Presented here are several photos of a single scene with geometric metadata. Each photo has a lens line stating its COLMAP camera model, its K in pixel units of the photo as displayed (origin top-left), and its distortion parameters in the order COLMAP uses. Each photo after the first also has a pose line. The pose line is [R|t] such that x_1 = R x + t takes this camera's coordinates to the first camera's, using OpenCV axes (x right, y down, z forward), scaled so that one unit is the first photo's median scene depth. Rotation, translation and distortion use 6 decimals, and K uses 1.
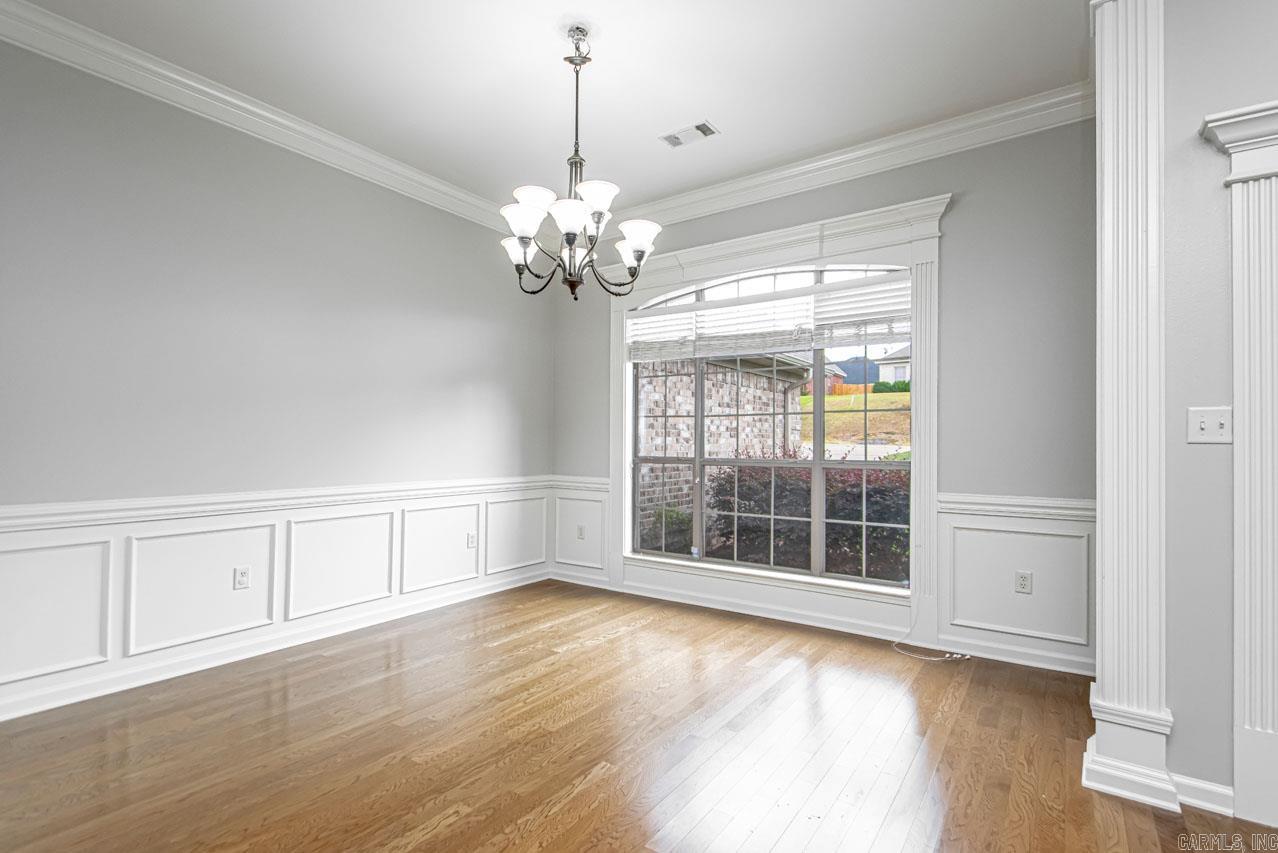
lens RADIAL K [[595.1, 0, 640.0], [0, 595.1, 432.0], [0, 0, 1]] dist [0.003436, 0.000556]
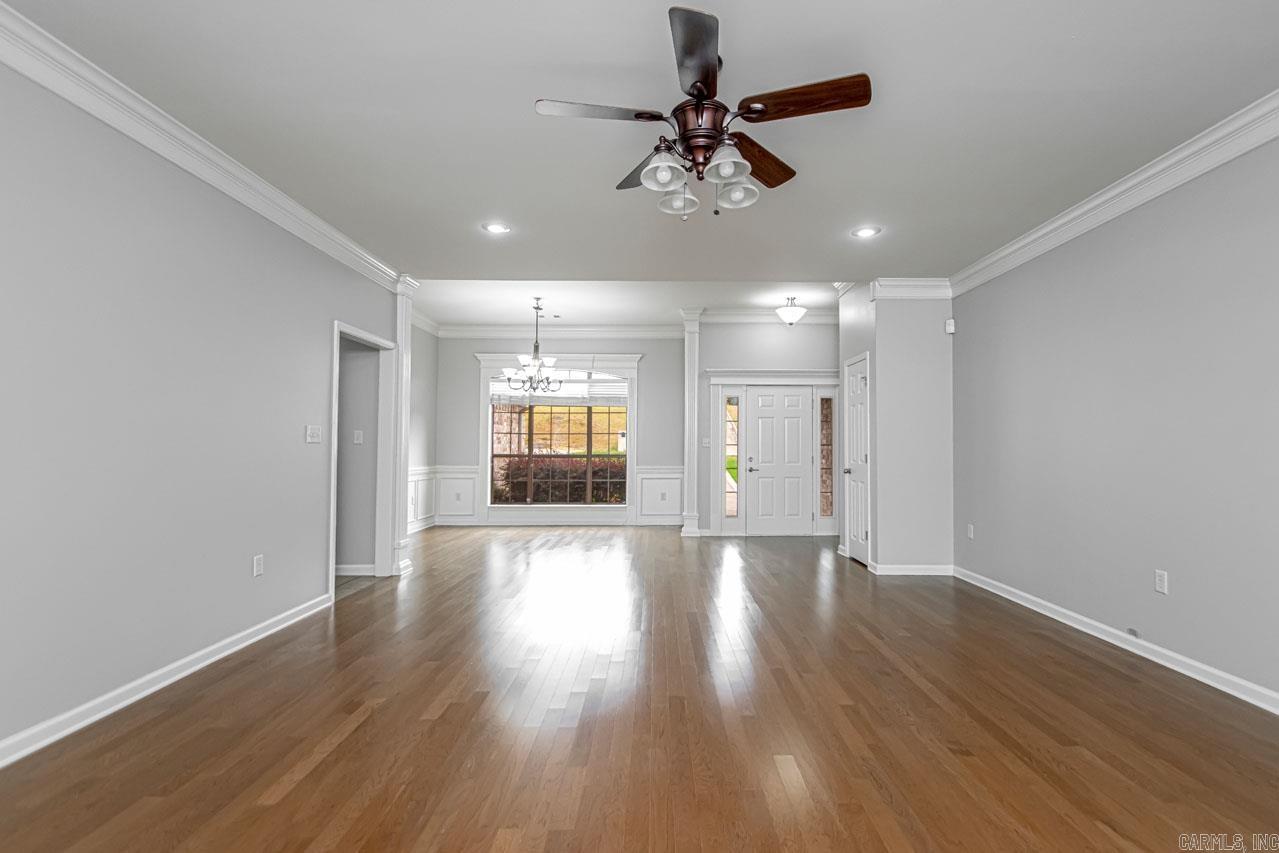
lens RADIAL K [[595.6, 0, 640.5], [0, 595.6, 432.0], [0, 0, 1]] dist [0.003436, 0.000556]
pose [[0.825836, 0.010012, 0.563821, -0.836673], [-0.012722, 0.999919, 0.000878, -0.045459], [-0.563766, -0.007898, 0.825897, -1.020111]]
